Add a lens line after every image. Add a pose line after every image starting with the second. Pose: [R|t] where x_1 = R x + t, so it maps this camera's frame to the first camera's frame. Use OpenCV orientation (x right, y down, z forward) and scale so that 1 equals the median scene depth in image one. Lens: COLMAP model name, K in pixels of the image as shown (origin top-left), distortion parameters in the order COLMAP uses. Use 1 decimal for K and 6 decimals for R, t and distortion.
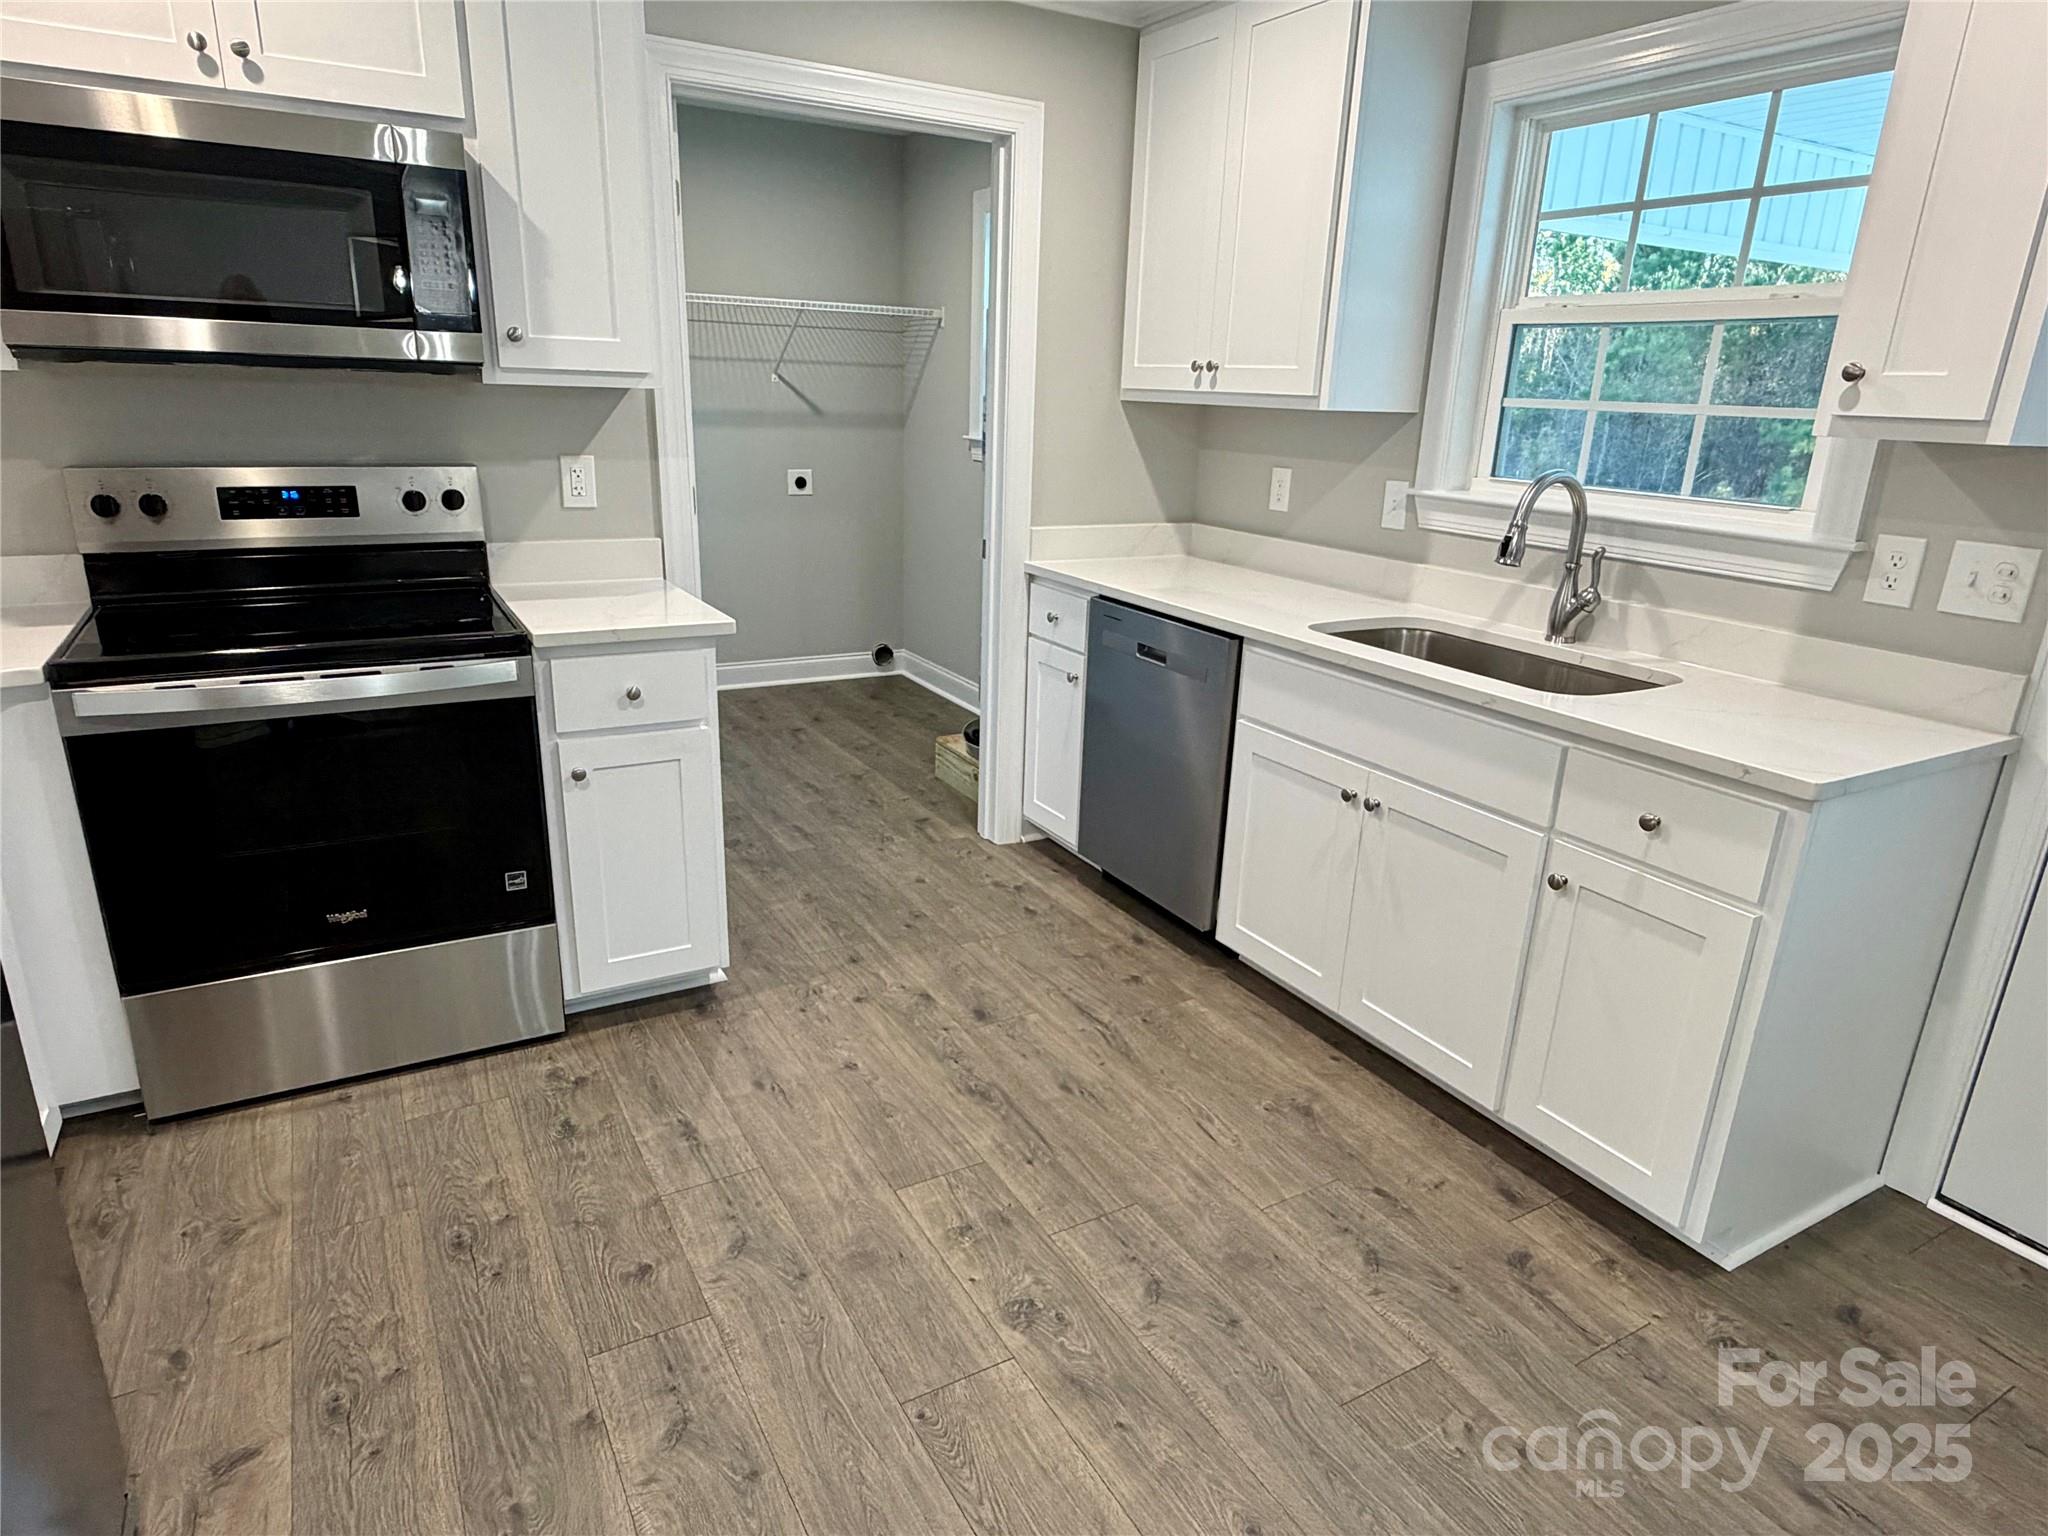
lens RADIAL K [[1190.8, 0, 1021.5], [0, 1190.8, 773.4], [0, 0, 1]] dist [-0.005143, 0.003206]
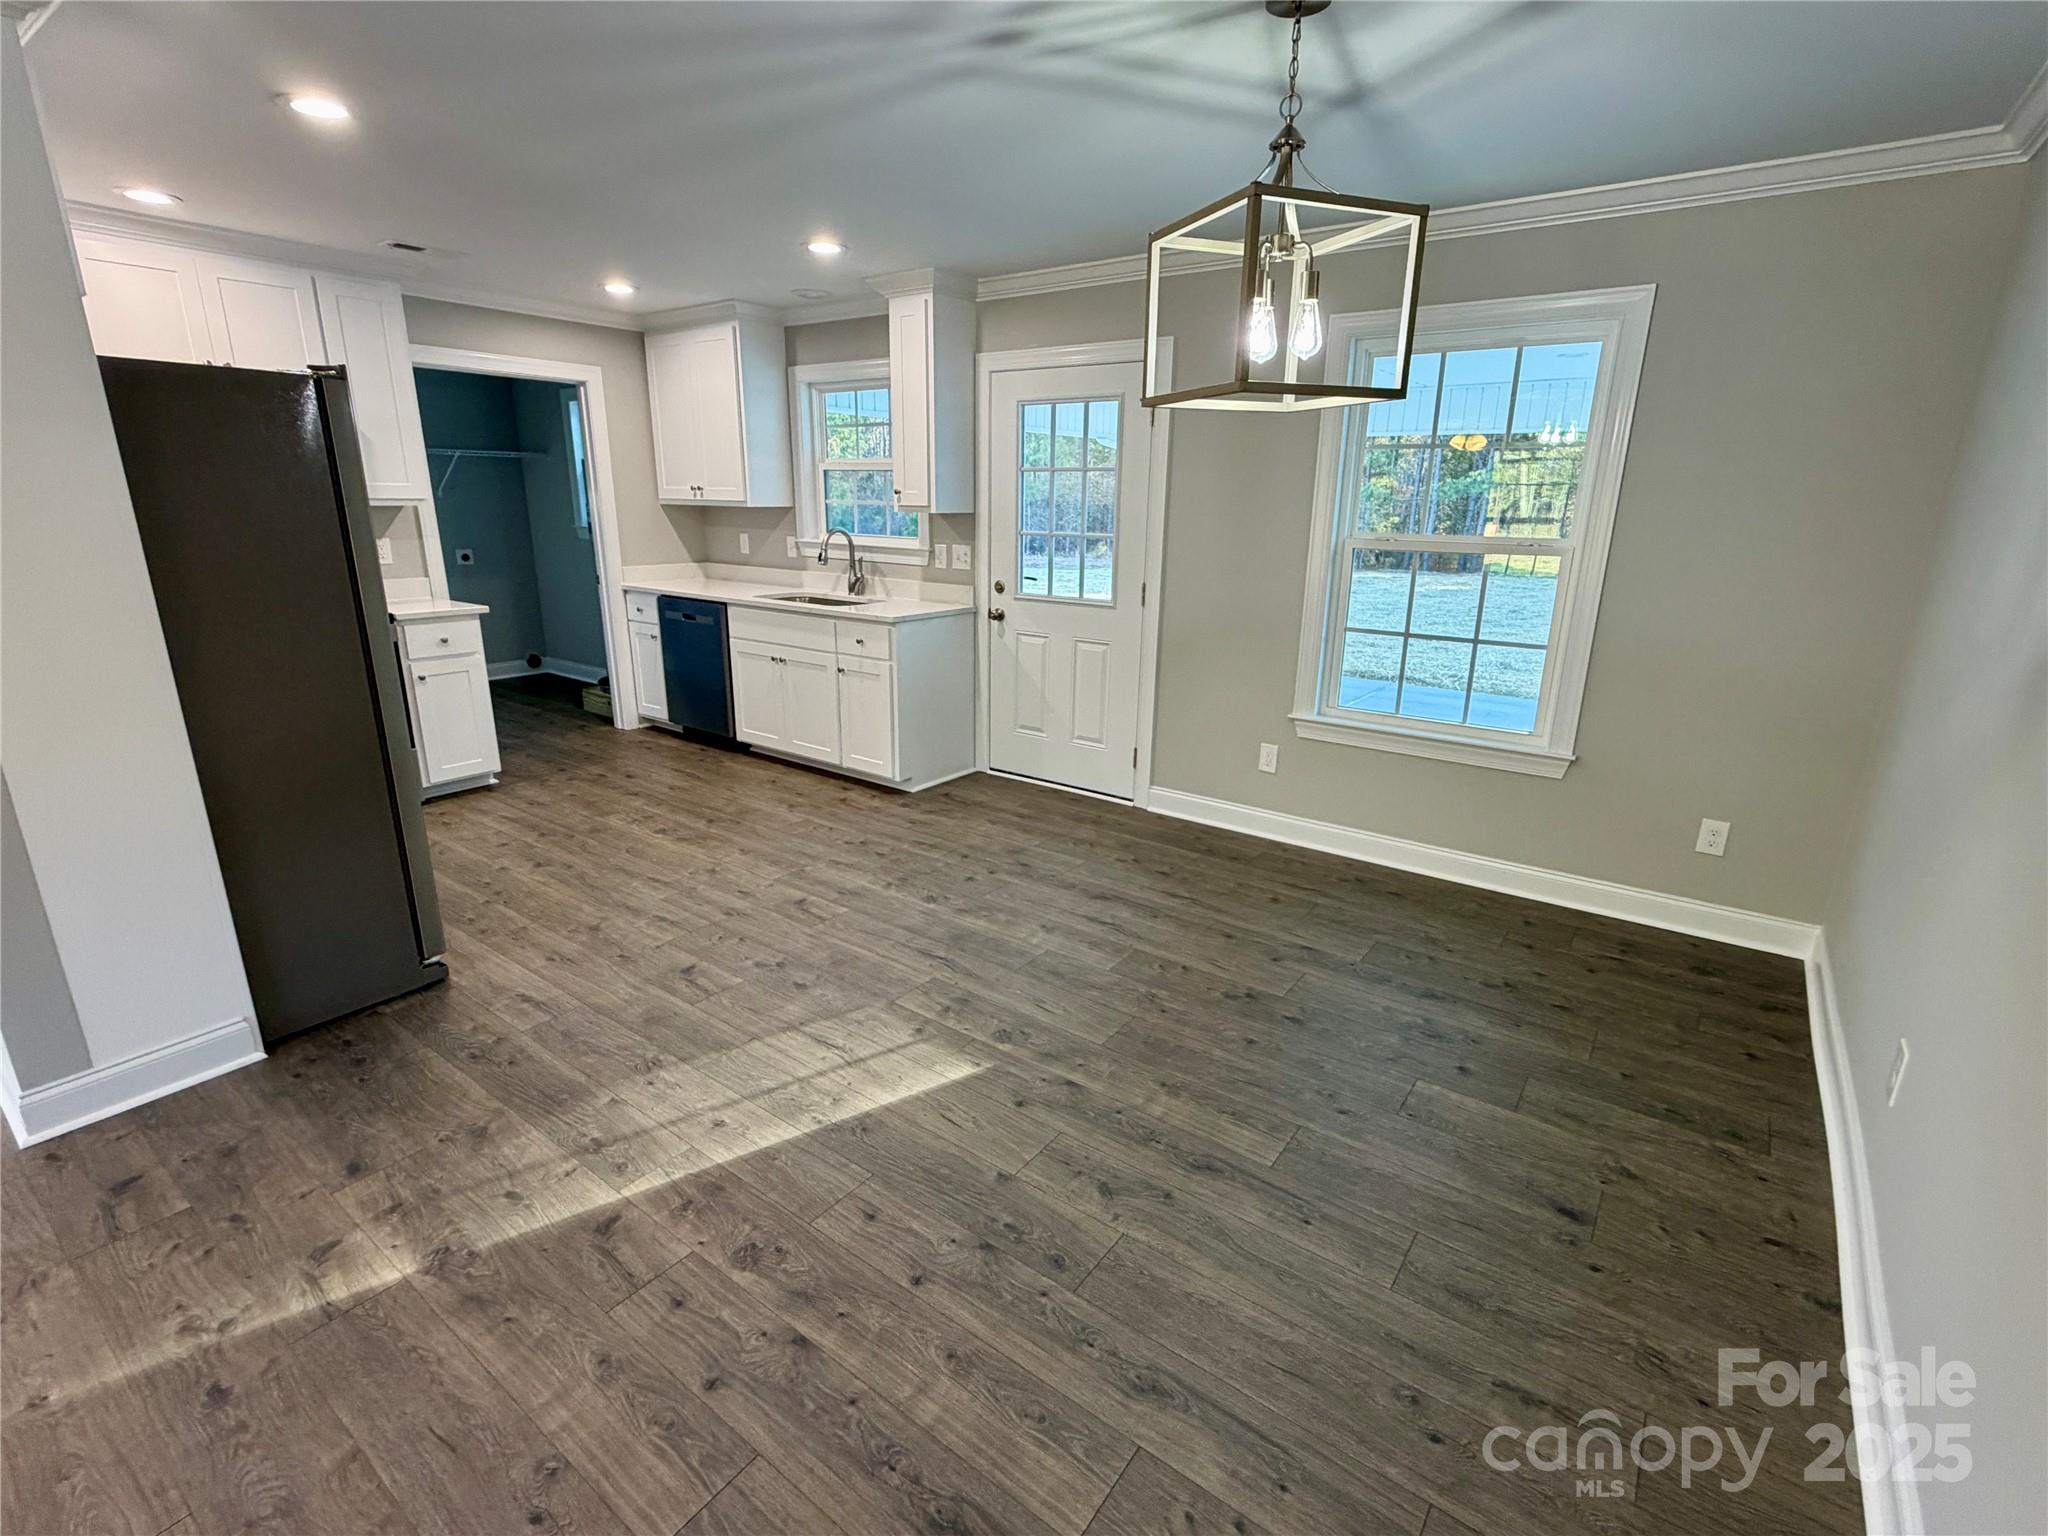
lens RADIAL K [[957.9, 0, 1026.3], [0, 957.9, 769.3], [0, 0, 1]] dist [0.000236, 0.002283]
pose [[0.916175, -0.130945, 0.378784, -0.034329], [0.140149, 0.990125, 0.003301, 0.312770], [-0.375475, 0.050062, 0.925479, -1.046344]]
